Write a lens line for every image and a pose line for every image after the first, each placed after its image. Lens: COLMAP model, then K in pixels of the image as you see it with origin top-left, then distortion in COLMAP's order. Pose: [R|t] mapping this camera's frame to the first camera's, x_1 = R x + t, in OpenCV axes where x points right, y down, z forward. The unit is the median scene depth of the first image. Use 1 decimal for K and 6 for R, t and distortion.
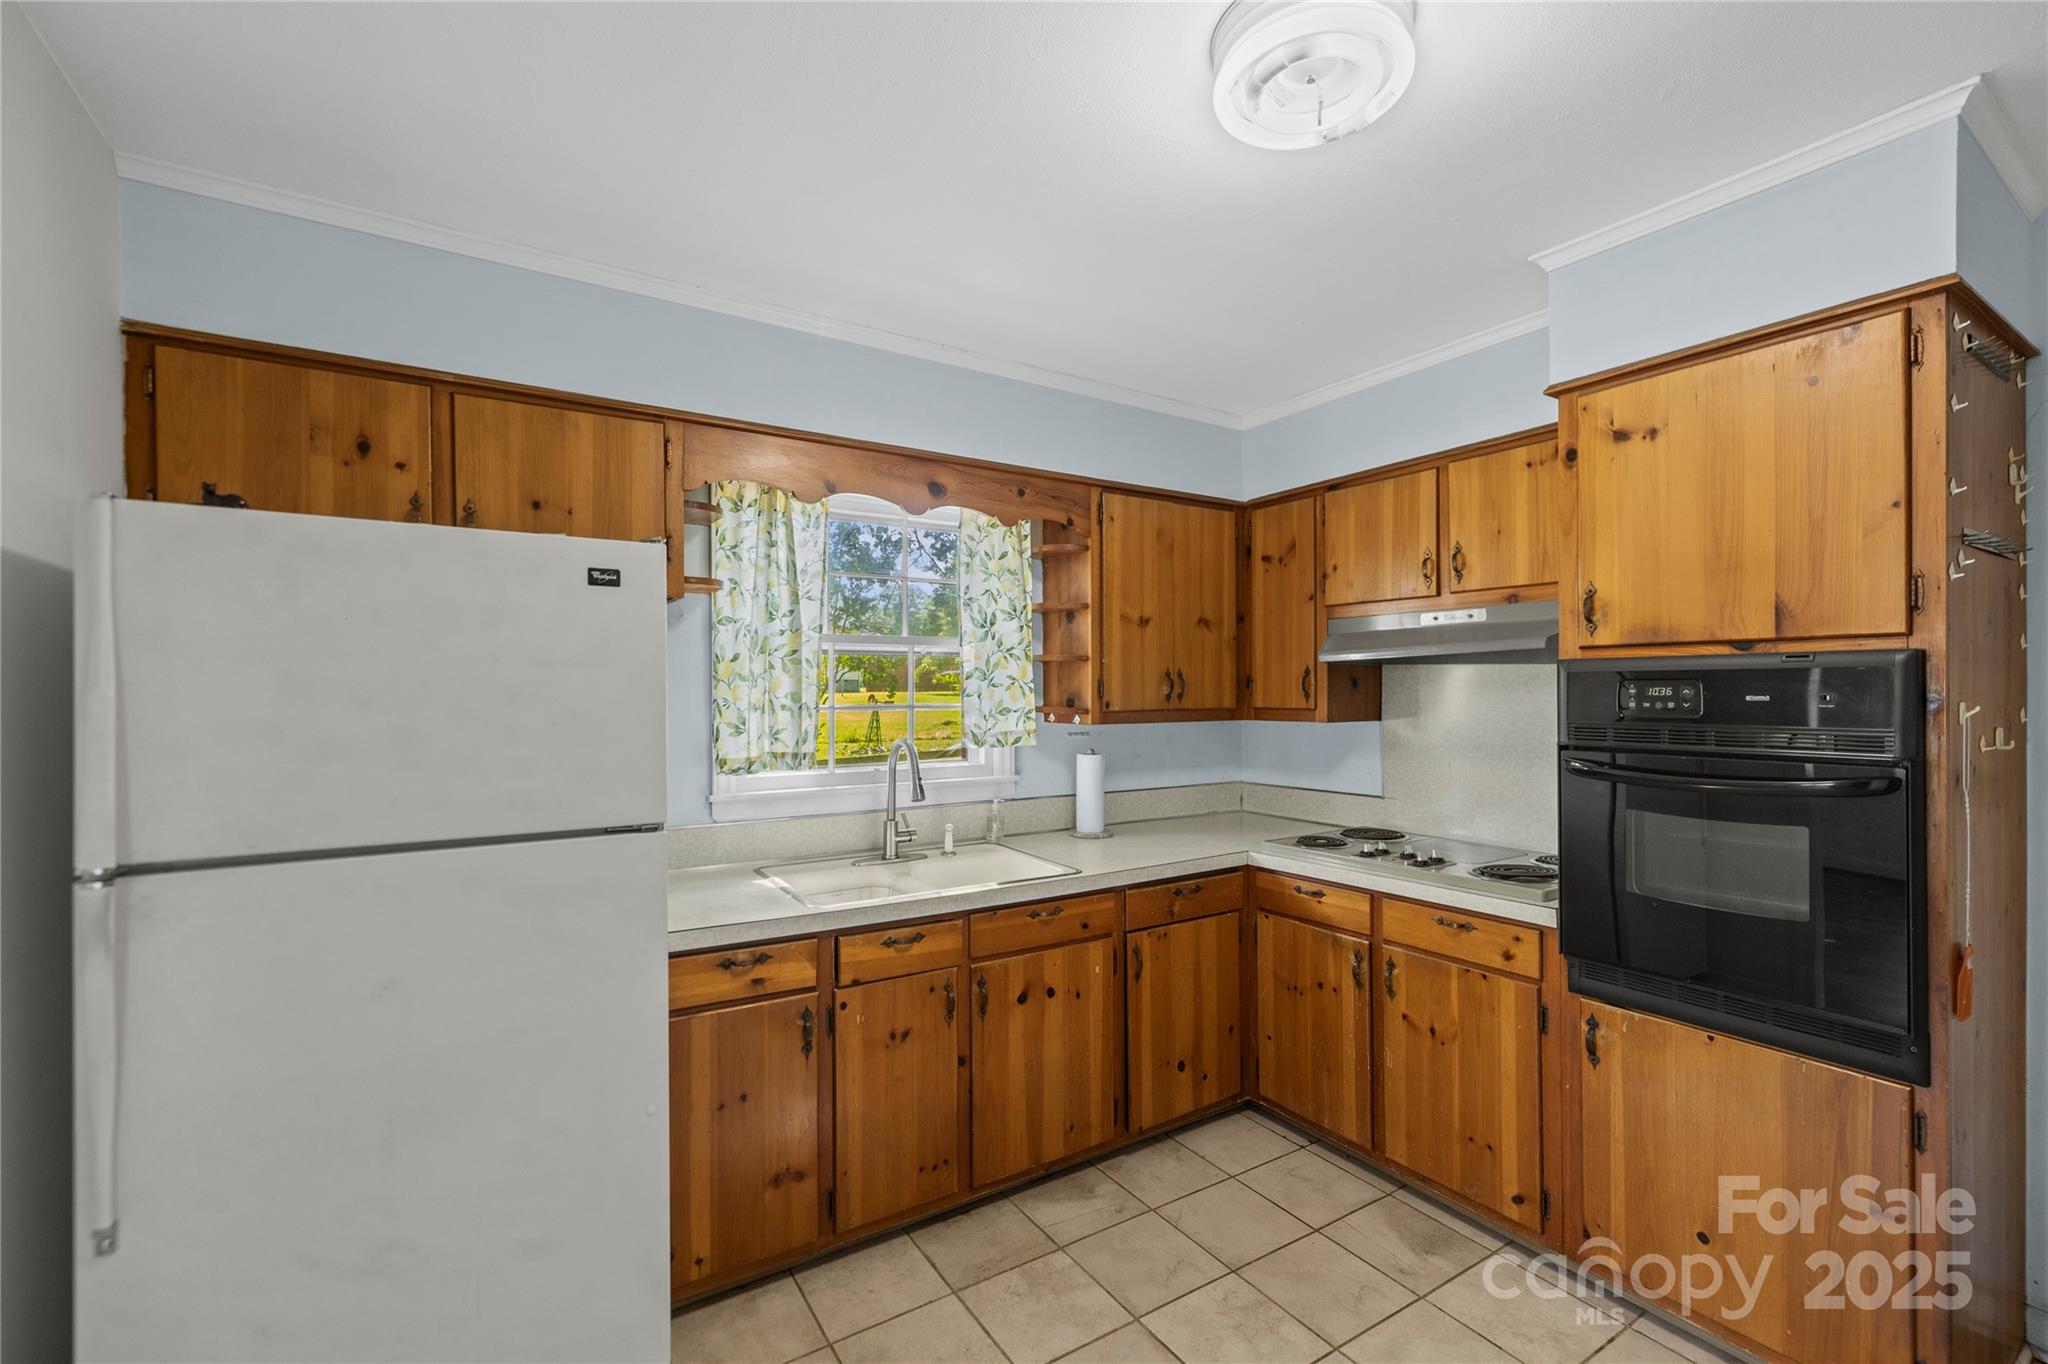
lens RADIAL K [[875.5, 0, 1026.1], [0, 875.5, 686.0], [0, 0, 1]] dist [0.004132, -0.000127]
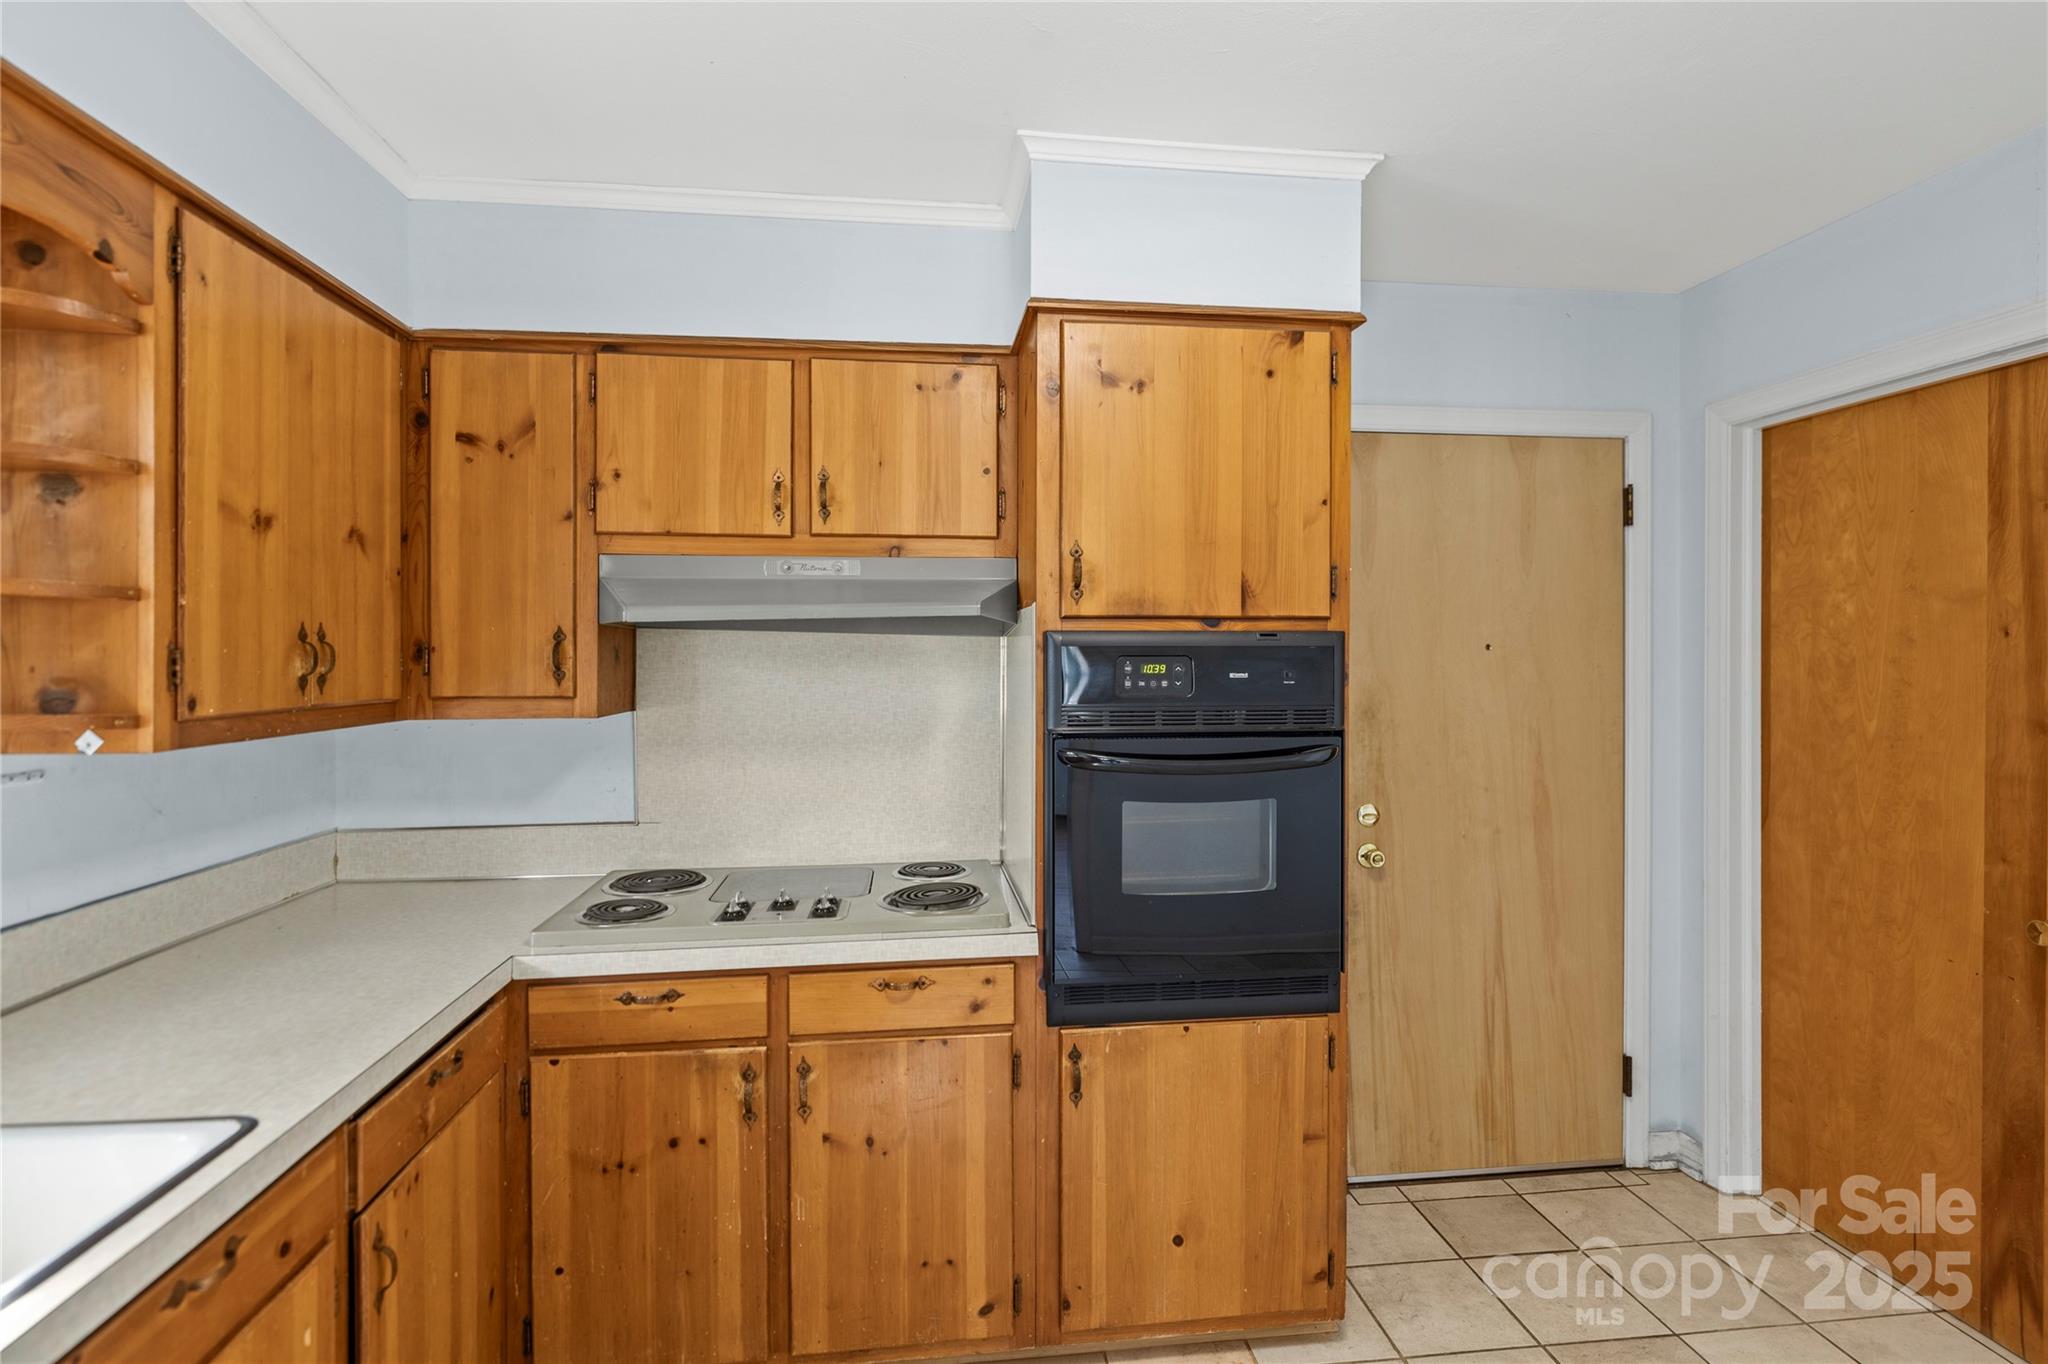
lens RADIAL K [[1011.1, 0, 1035.4], [0, 1011.1, 654.4], [0, 0, 1]] dist [0.001684, 0.001114]
pose [[0.433636, 0.003687, 0.901081, -0.205748], [-0.004777, 0.999987, -0.001793, -0.004723], [-0.901076, -0.003527, 0.433648, 0.471216]]
